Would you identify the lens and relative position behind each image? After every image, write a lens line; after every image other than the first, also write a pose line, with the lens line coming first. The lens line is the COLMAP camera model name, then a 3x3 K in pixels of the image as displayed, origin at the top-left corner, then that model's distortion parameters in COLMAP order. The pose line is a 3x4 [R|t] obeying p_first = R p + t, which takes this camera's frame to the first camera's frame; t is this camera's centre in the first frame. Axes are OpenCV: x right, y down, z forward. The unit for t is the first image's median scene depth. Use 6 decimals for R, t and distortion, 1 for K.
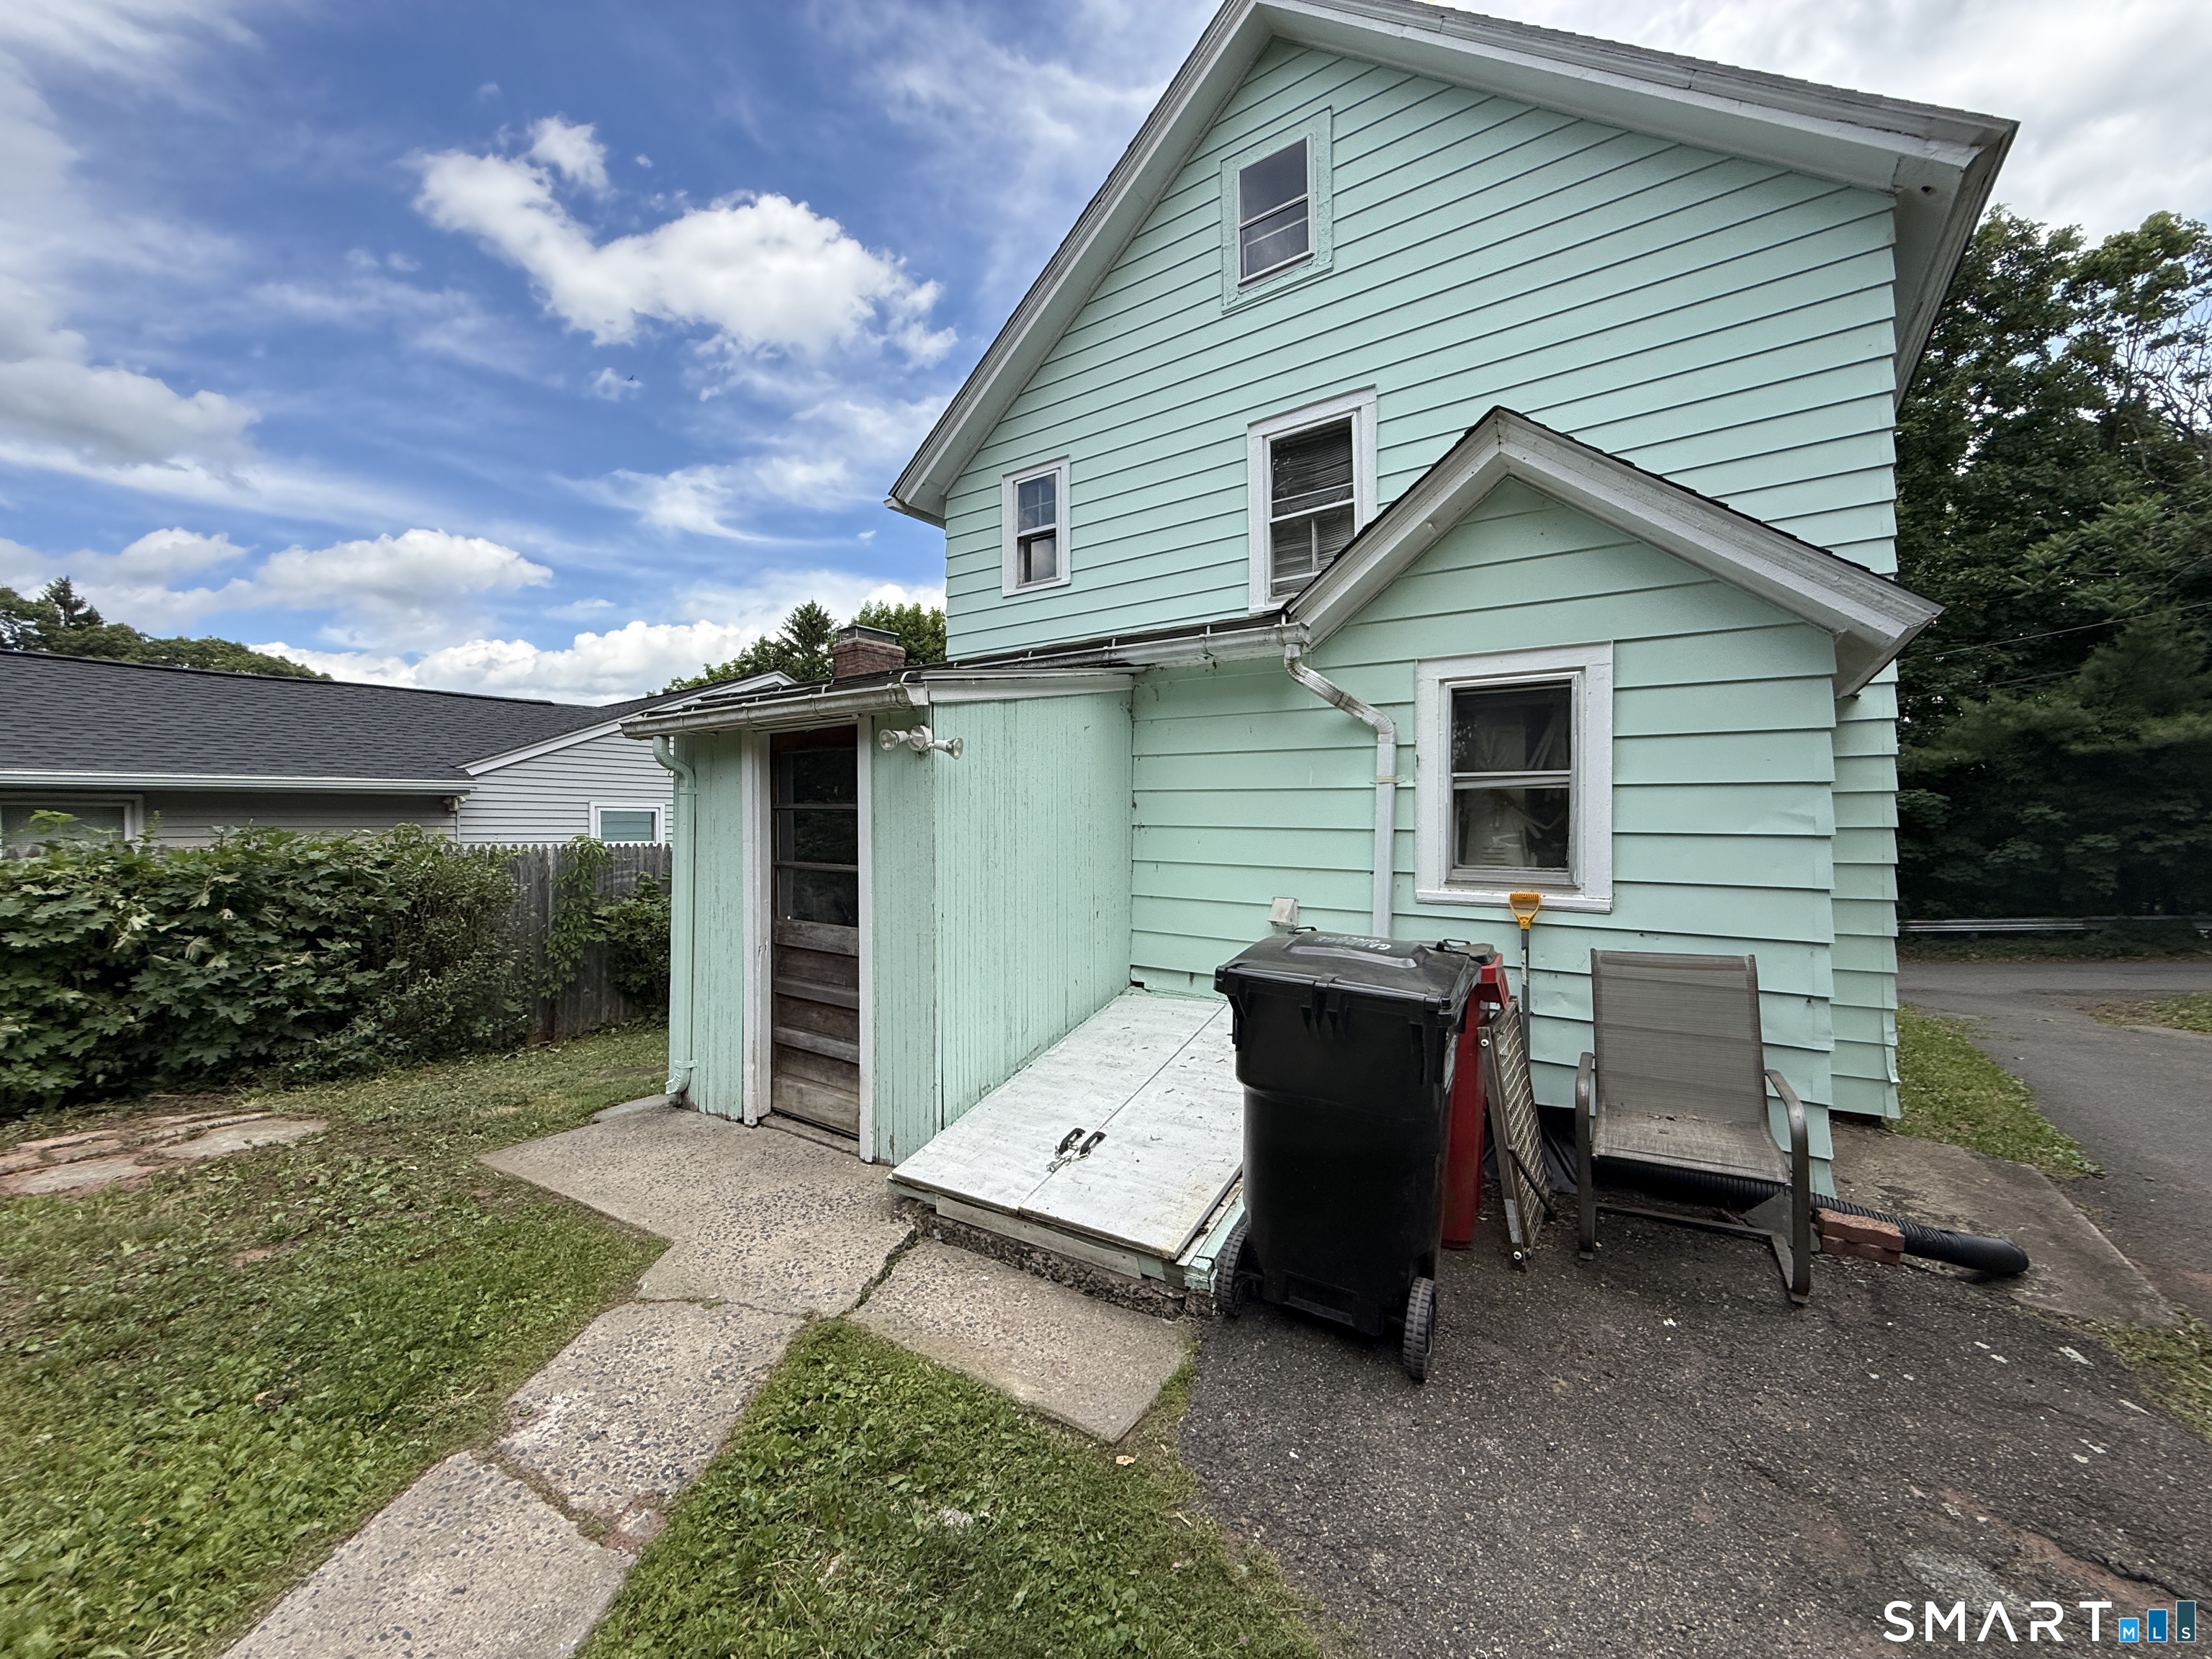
lens RADIAL K [[873.3, 0, 1110.3], [0, 873.3, 835.5], [0, 0, 1]] dist [-0.000192, 0.000565]
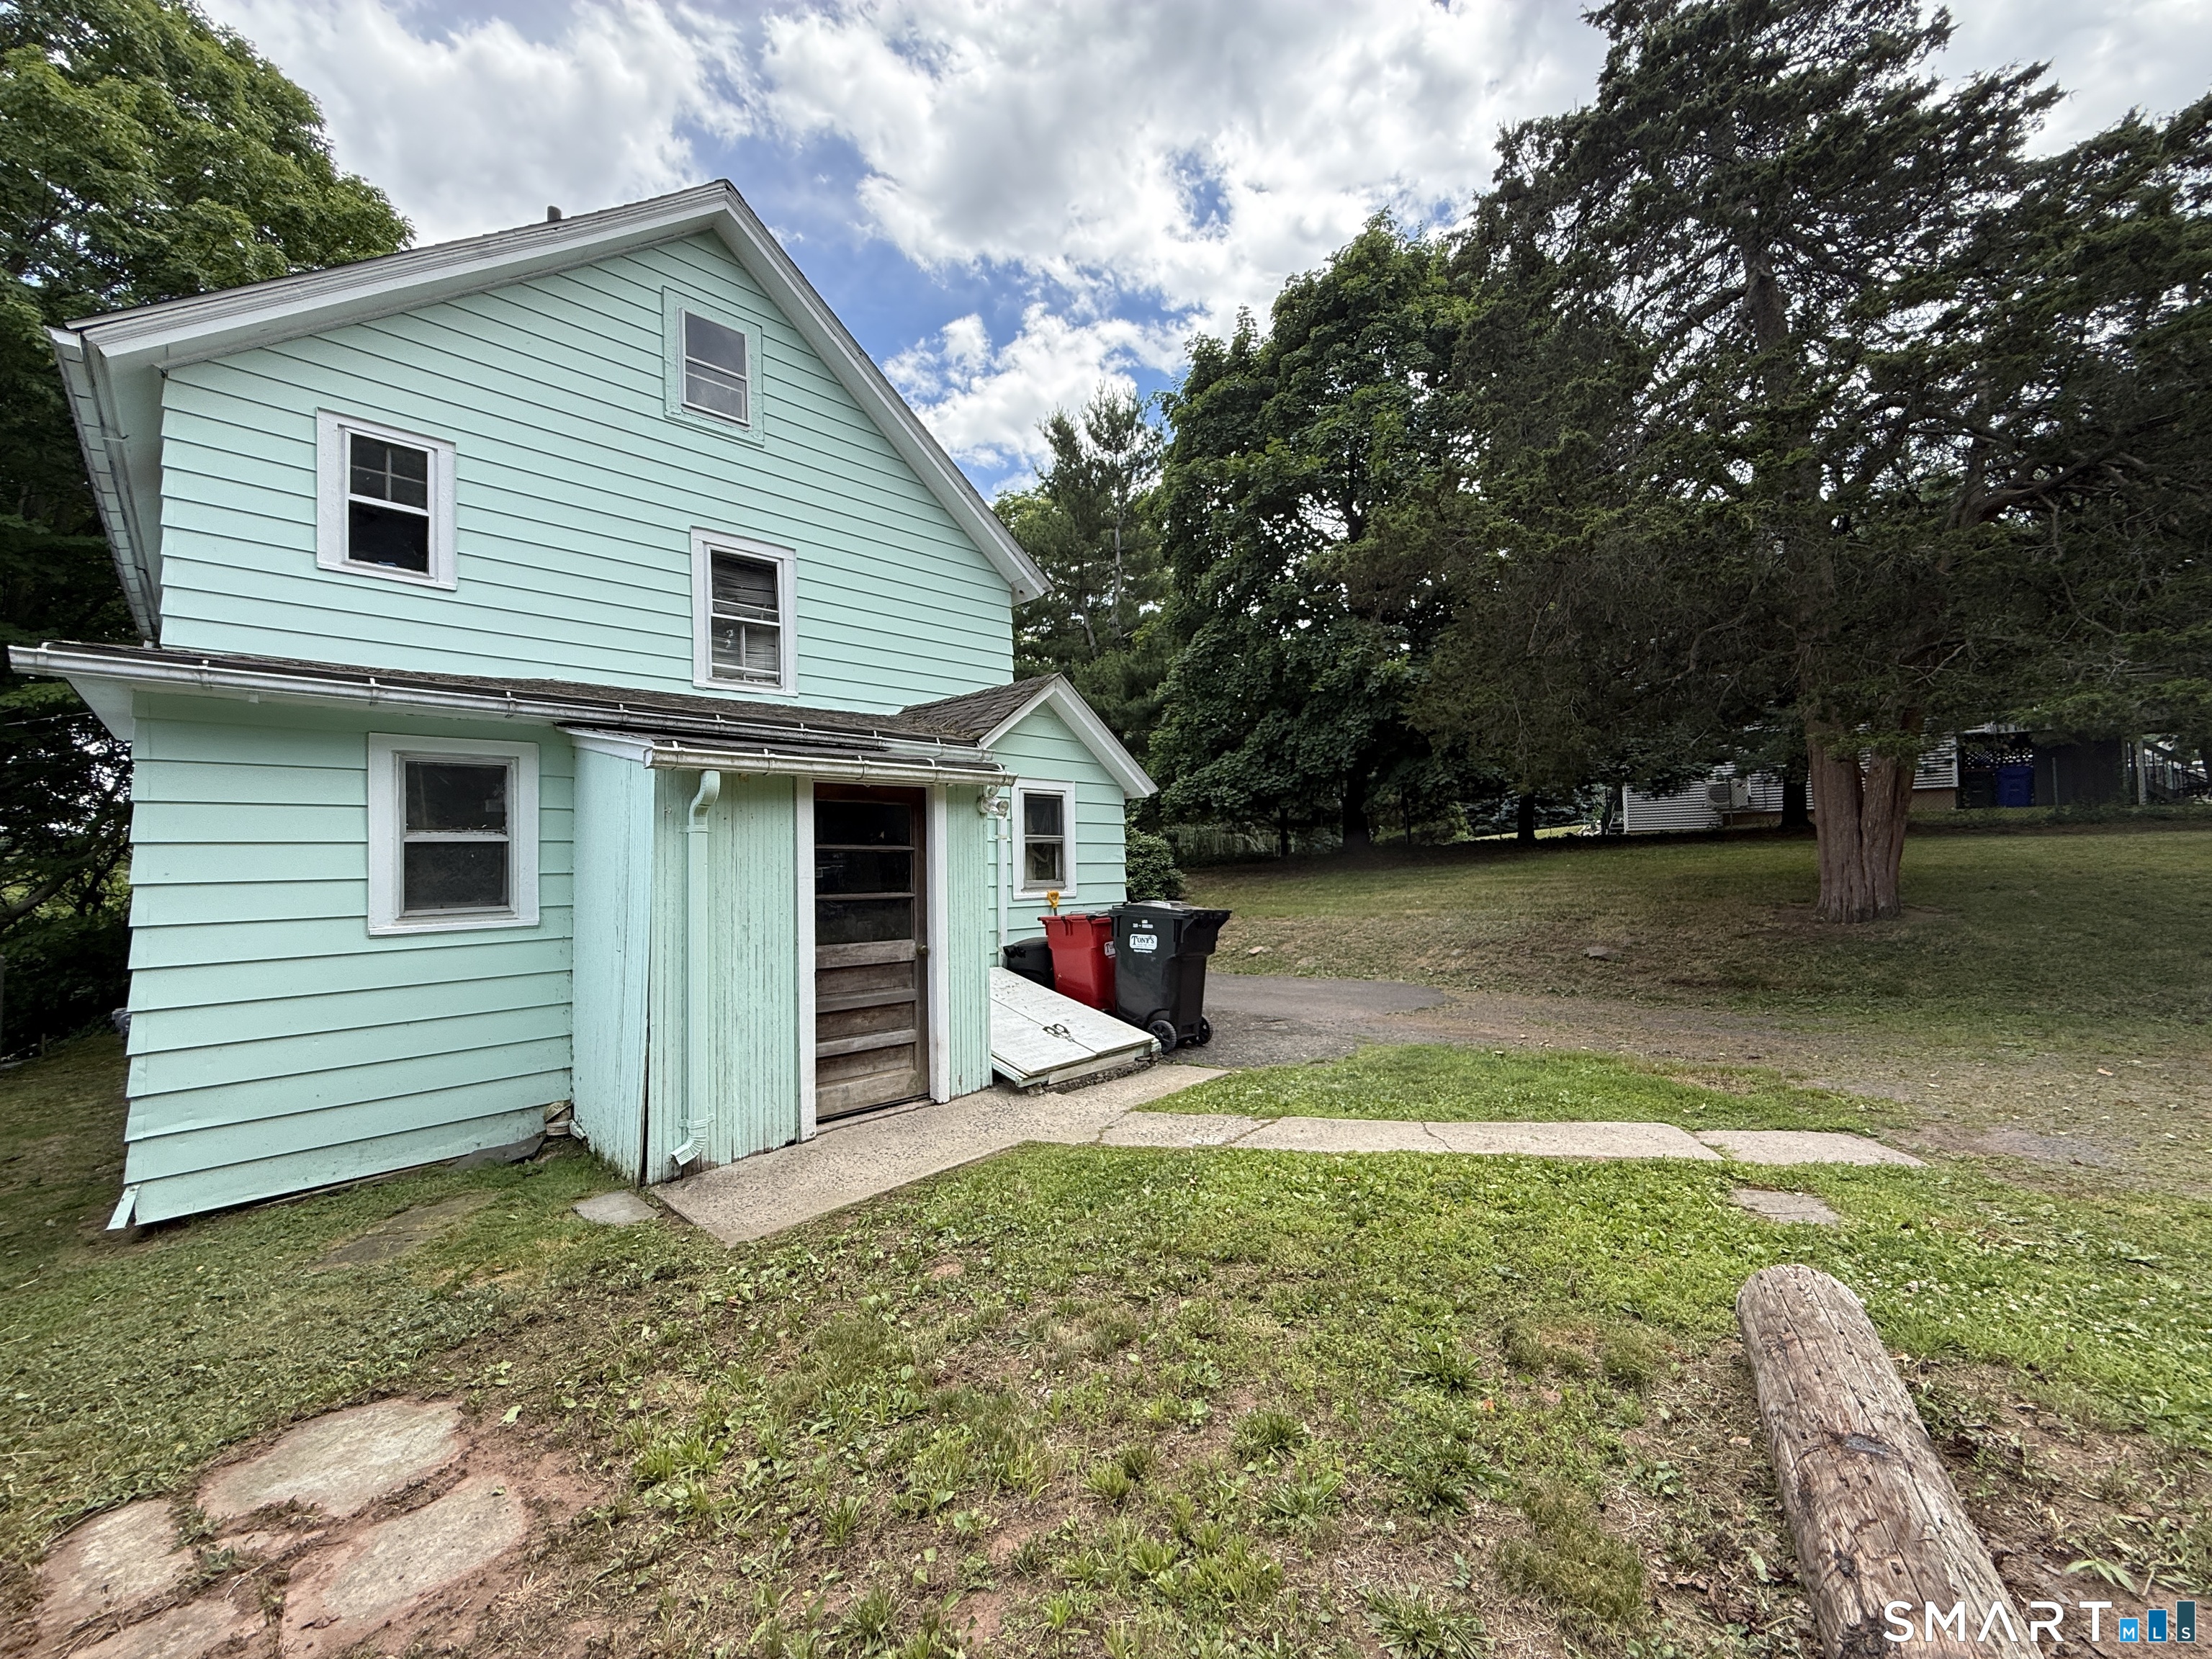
lens RADIAL K [[873.3, 0, 1087.2], [0, 873.3, 832.0], [0, 0, 1]] dist [-0.000192, 0.000565]
pose [[0.184606, 0.028939, 0.982386, -1.224149], [0.029675, 0.998947, -0.035003, -0.002699], [-0.982365, 0.035614, 0.183553, 0.380307]]
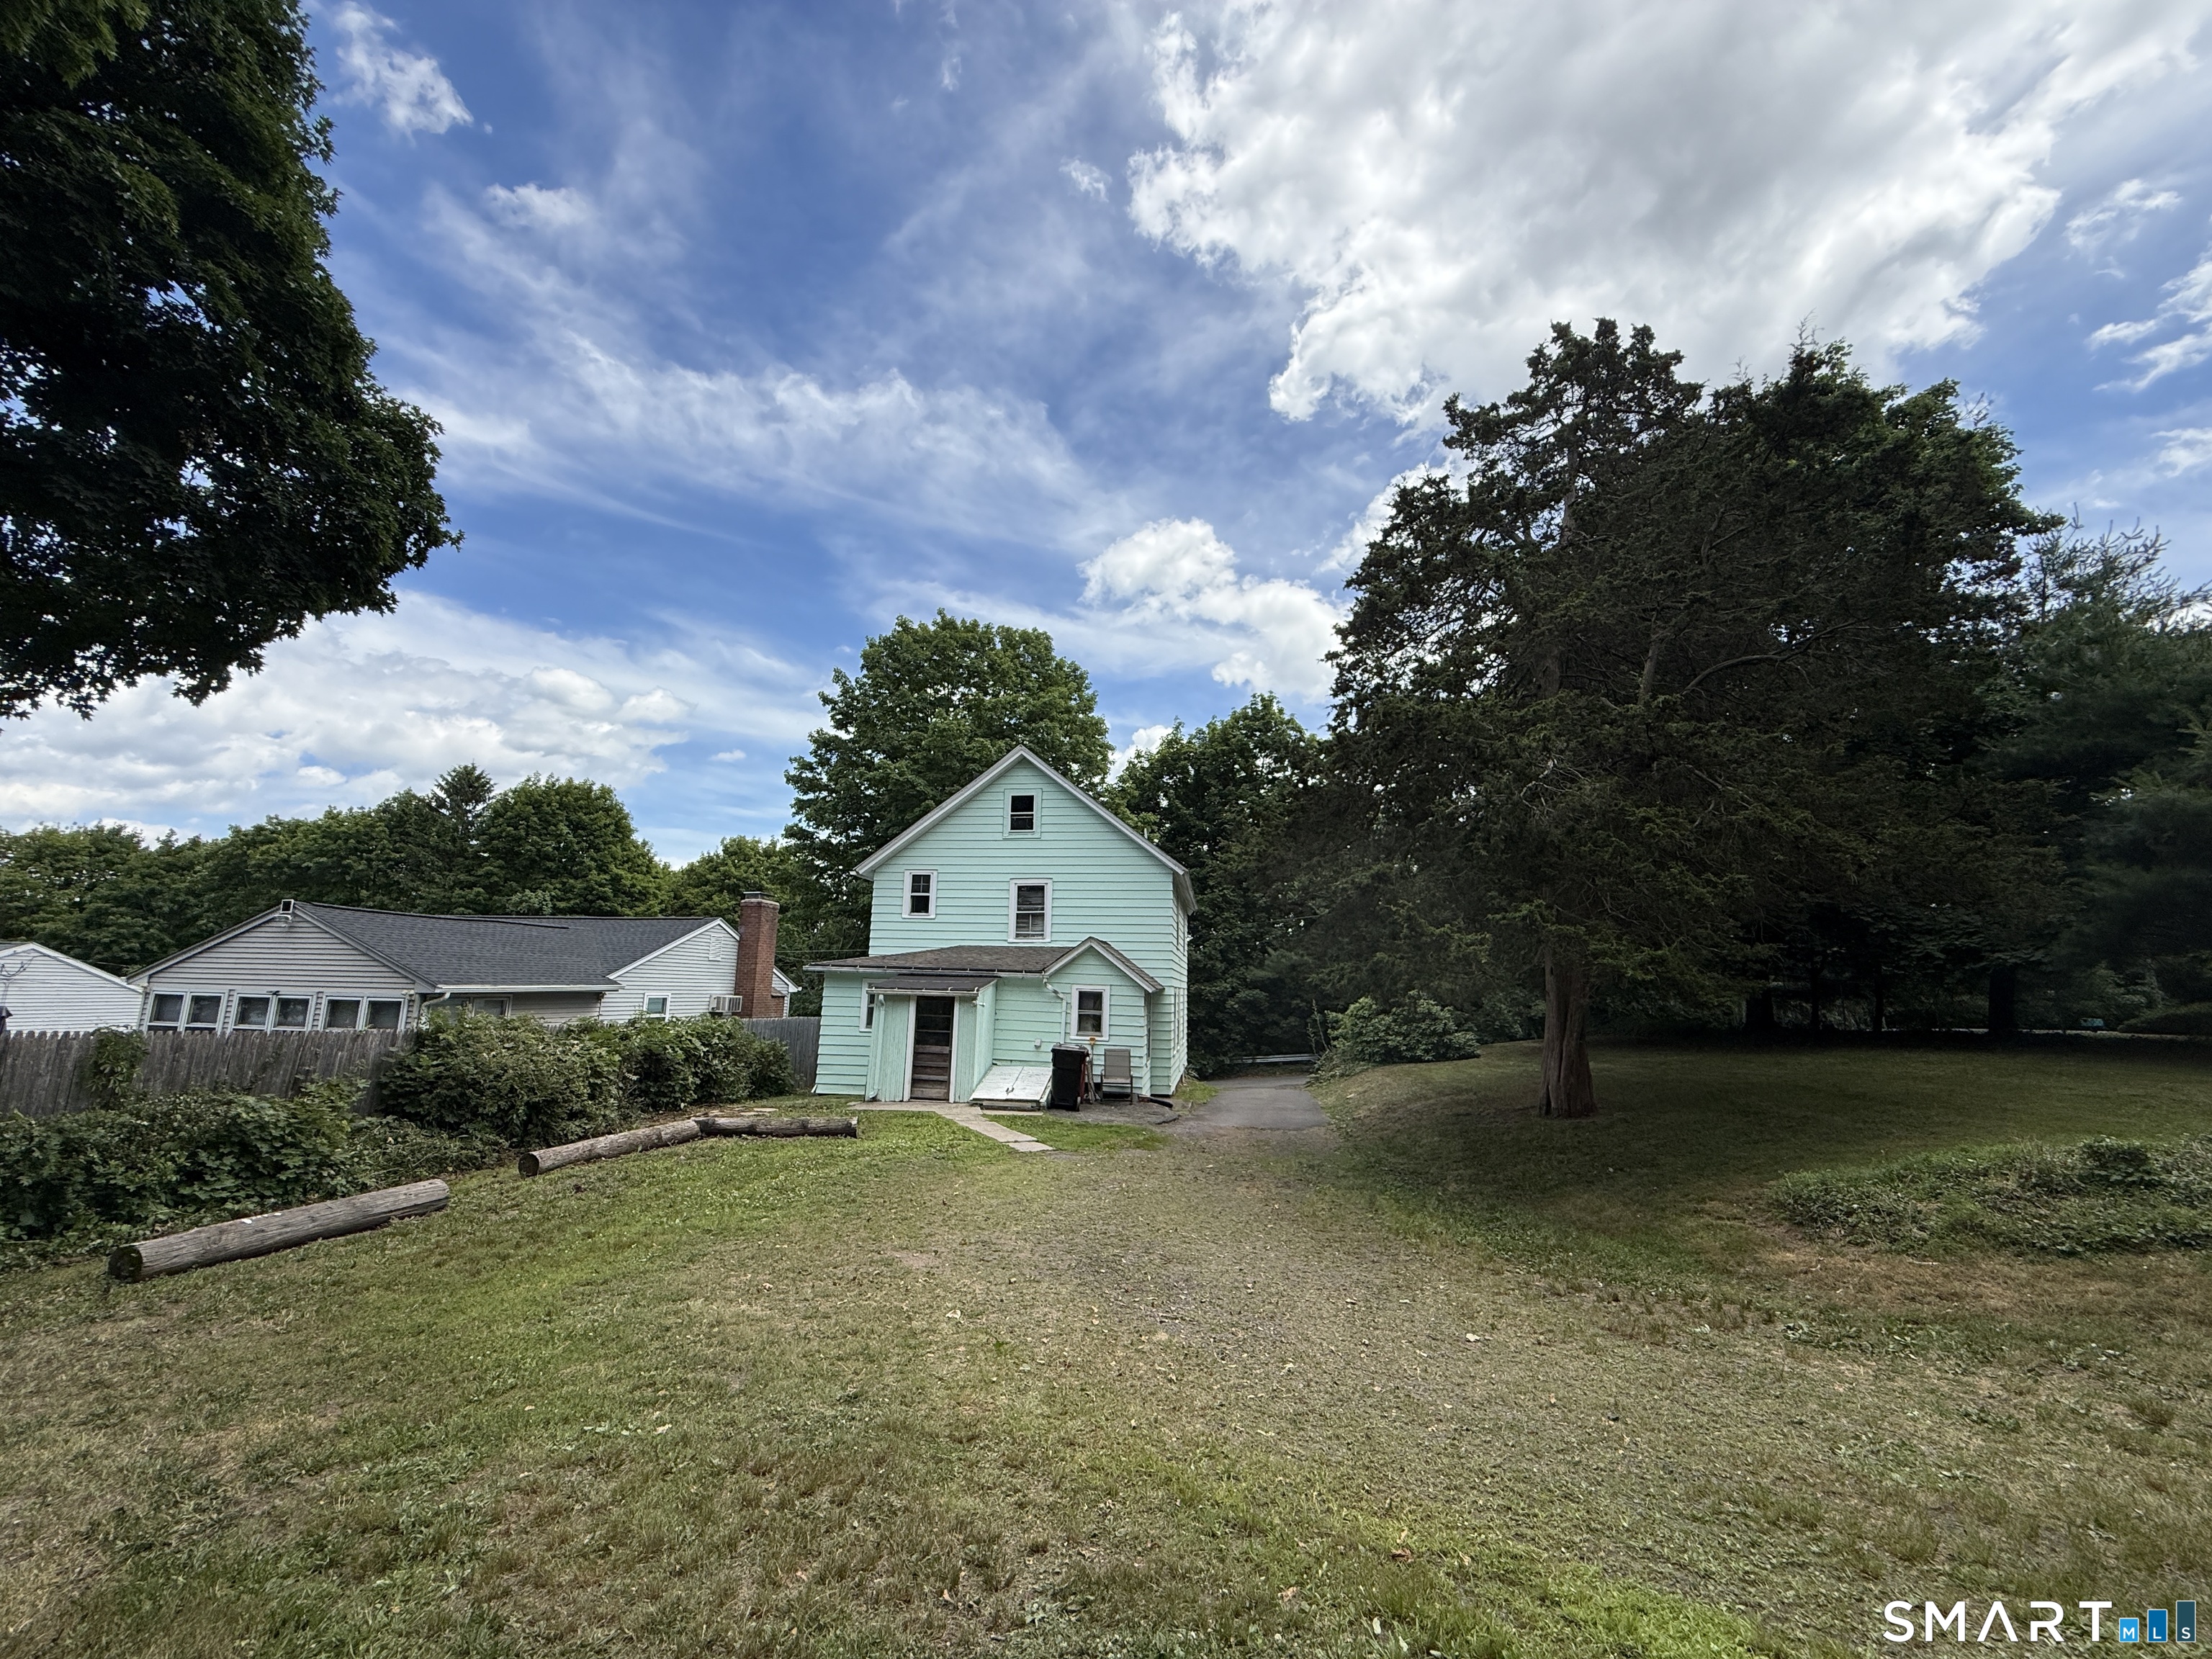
lens RADIAL K [[873.3, 0, 1098.5], [0, 873.3, 834.1], [0, 0, 1]] dist [-0.000192, 0.000565]
pose [[0.892562, 0.099741, 0.439756, -1.242418], [-0.021179, 0.983427, -0.180063, -0.122964], [-0.450427, 0.151404, 0.879882, -2.465417]]
